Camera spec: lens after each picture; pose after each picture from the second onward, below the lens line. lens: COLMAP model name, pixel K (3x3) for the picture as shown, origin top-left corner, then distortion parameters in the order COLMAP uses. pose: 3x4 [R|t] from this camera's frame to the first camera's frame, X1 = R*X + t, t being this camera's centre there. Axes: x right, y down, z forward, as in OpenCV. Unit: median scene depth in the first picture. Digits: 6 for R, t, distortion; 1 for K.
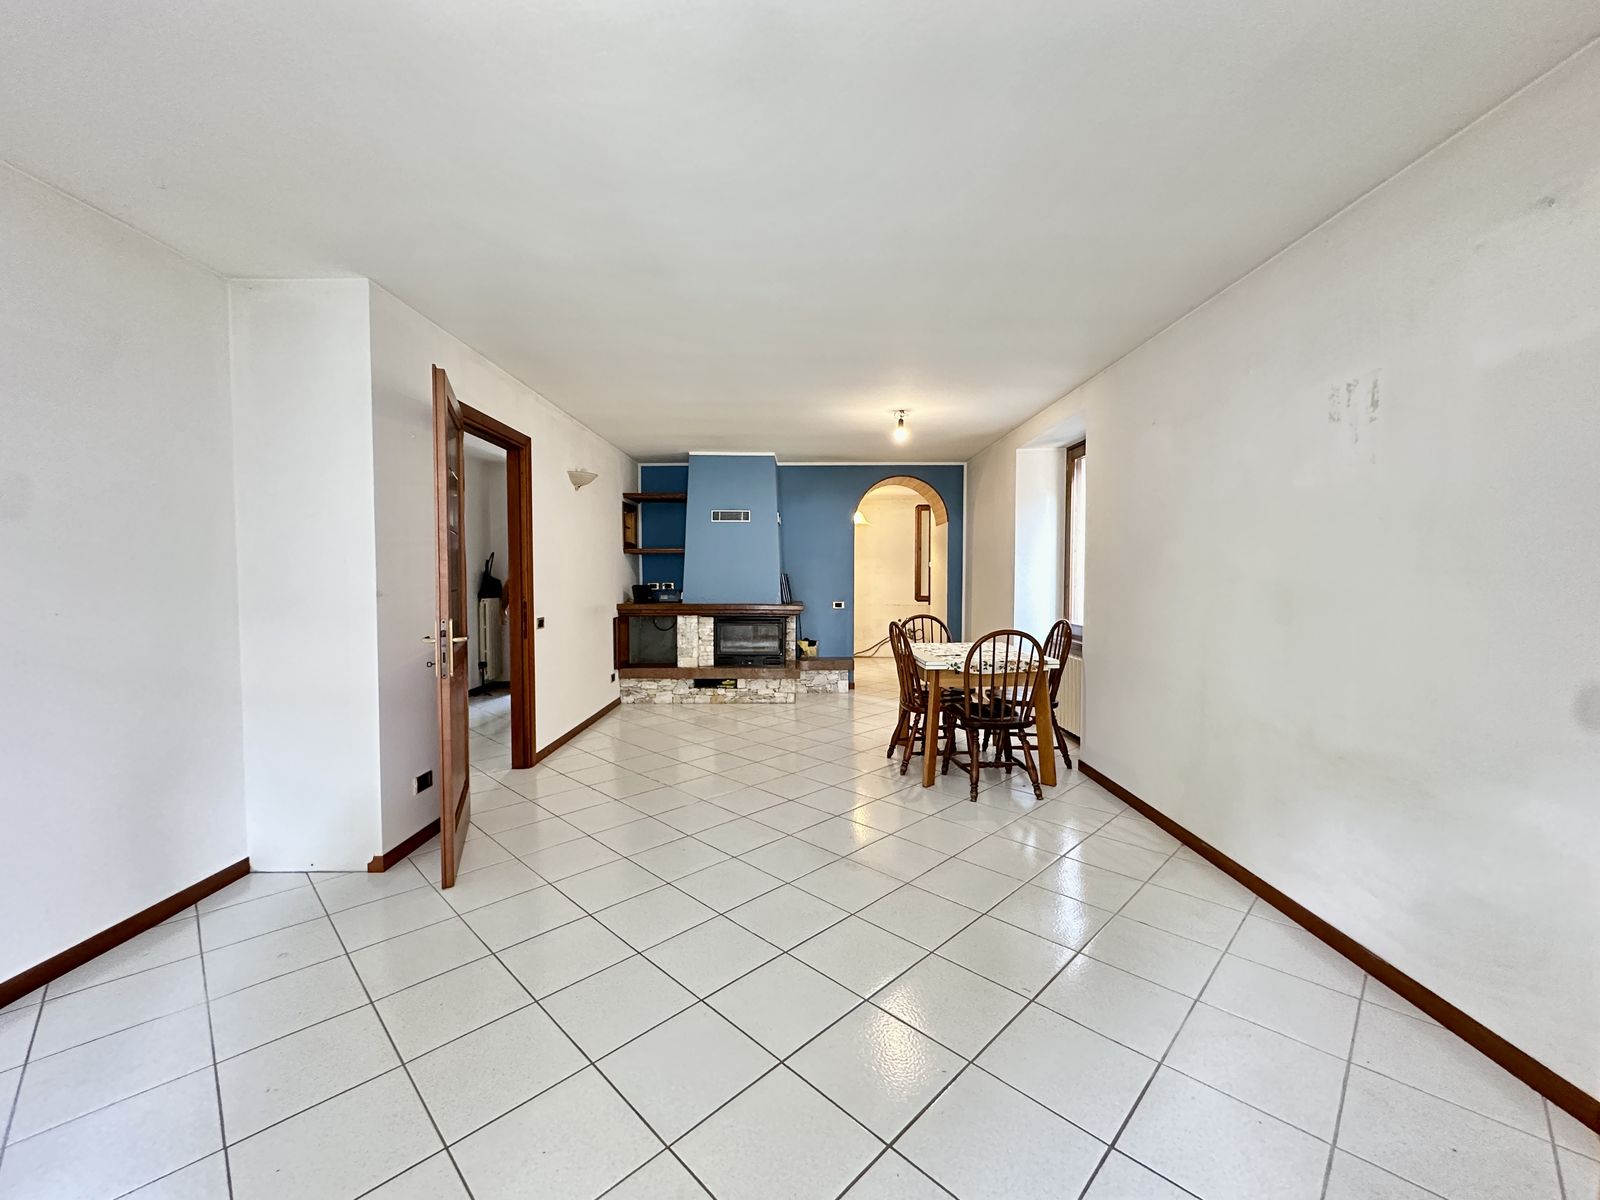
lens RADIAL K [[643.6, 0, 772.1], [0, 643.6, 601.1], [0, 0, 1]] dist [-0.000218, -0.000137]
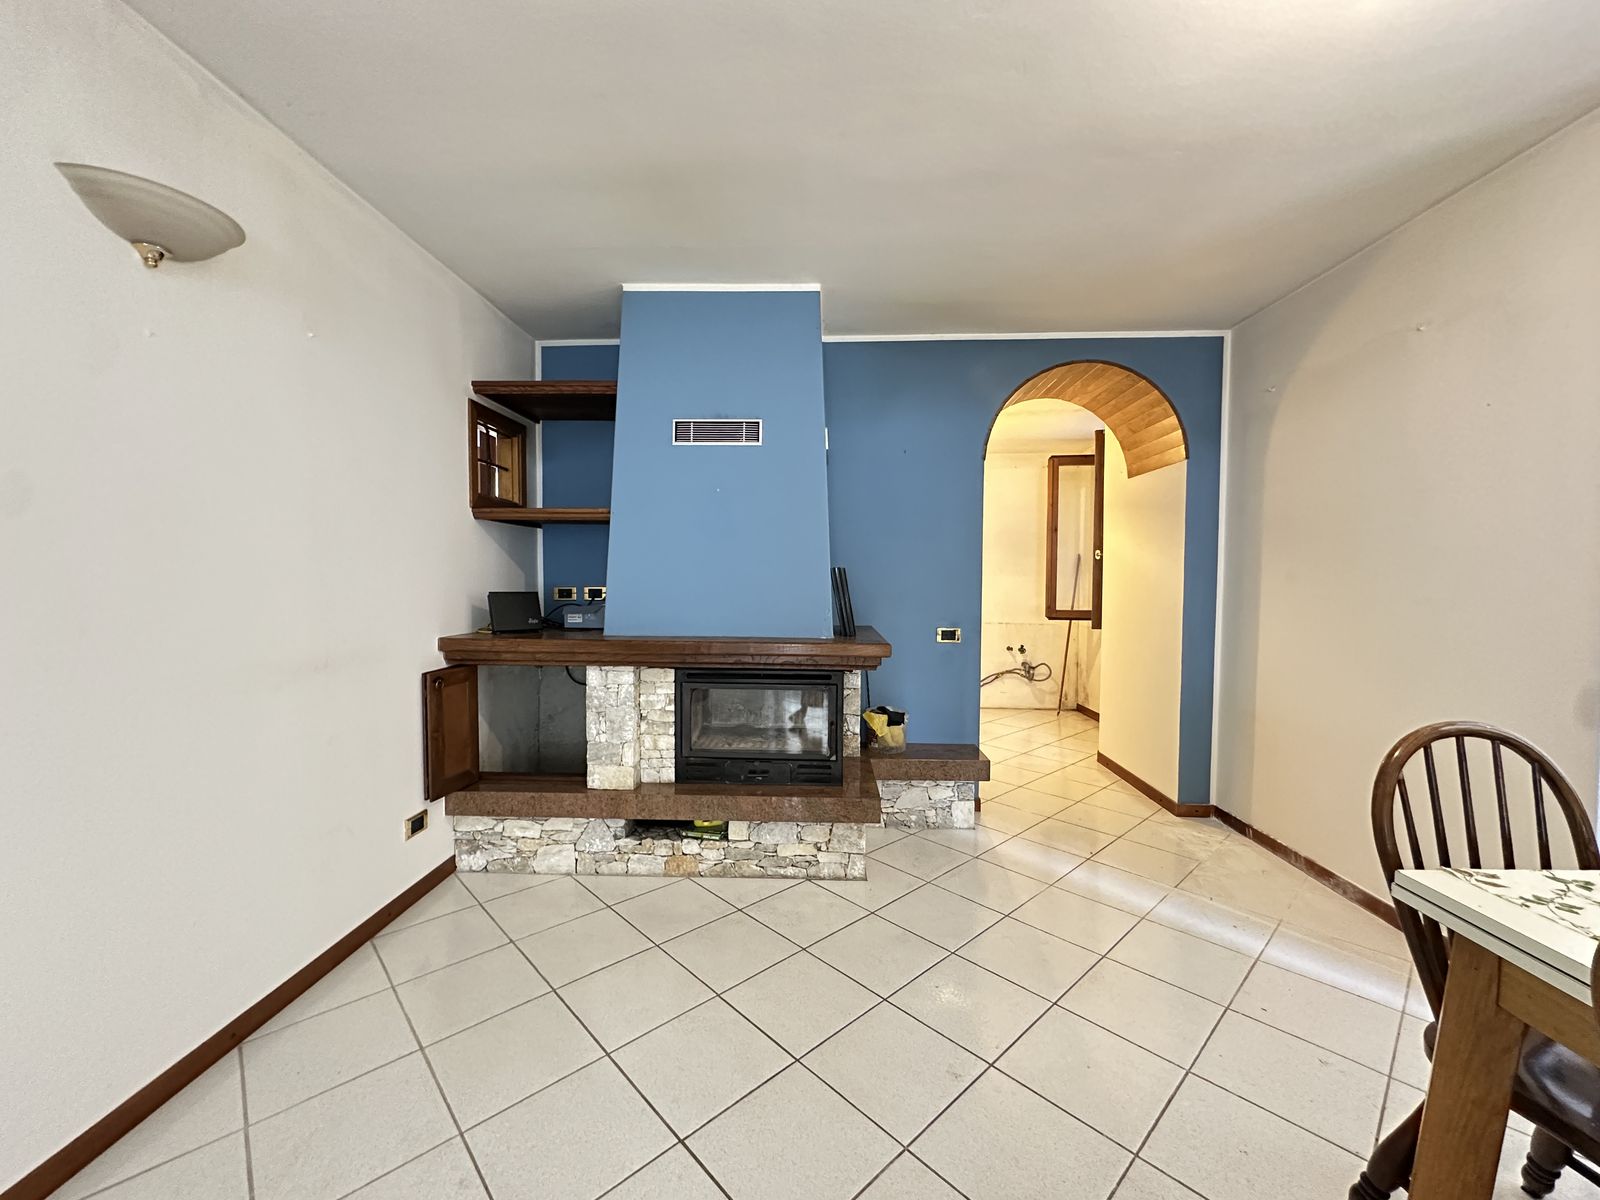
lens RADIAL K [[653.0, 0, 781.6], [0, 653.0, 602.2], [0, 0, 1]] dist [-0.001599, -0.000179]
pose [[0.999805, 0.006438, -0.018685, -0.012395], [-0.006320, 0.999960, 0.006397, -0.022400], [0.018725, -0.006278, 0.999805, 0.571001]]
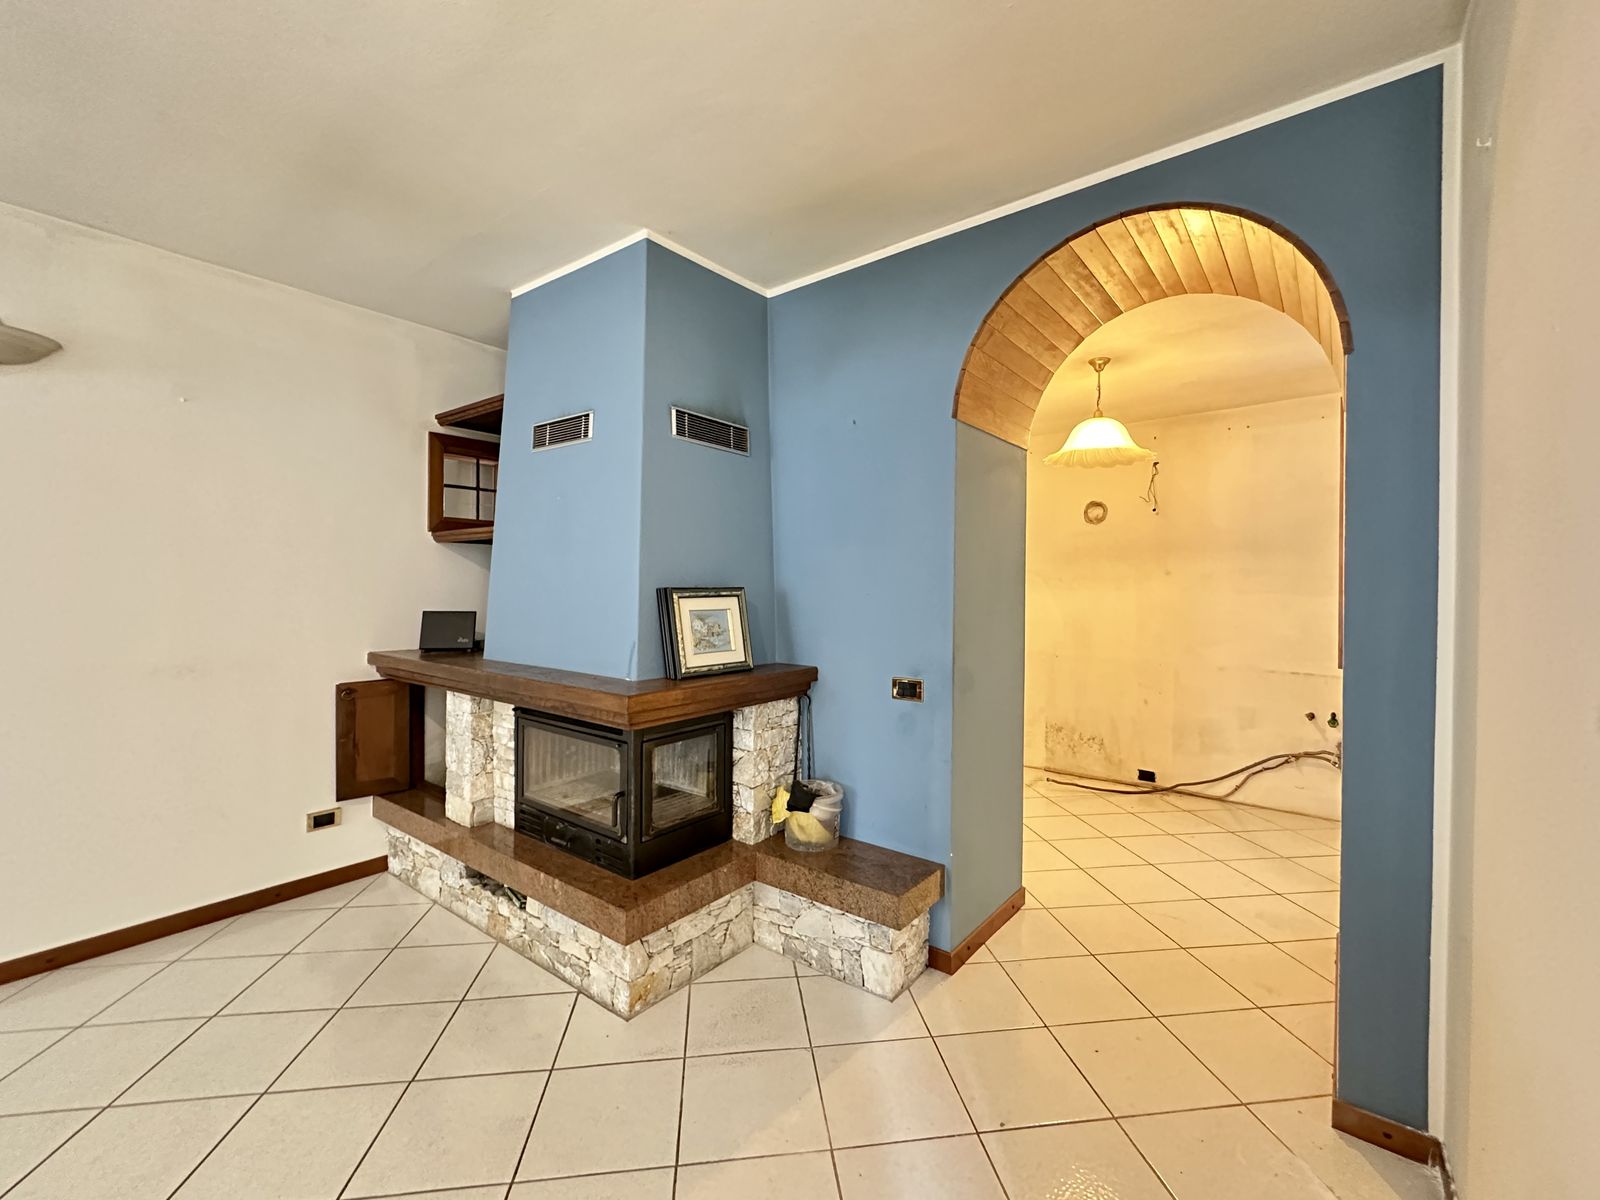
lens RADIAL K [[675.1, 0, 804.2], [0, 675.1, 591.0], [0, 0, 1]] dist [-0.001582, -0.000308]
pose [[0.808965, 0.008536, -0.587795, 0.282089], [-0.026318, 0.999418, -0.021708, -0.036134], [0.587268, 0.033031, 0.808718, 0.777115]]
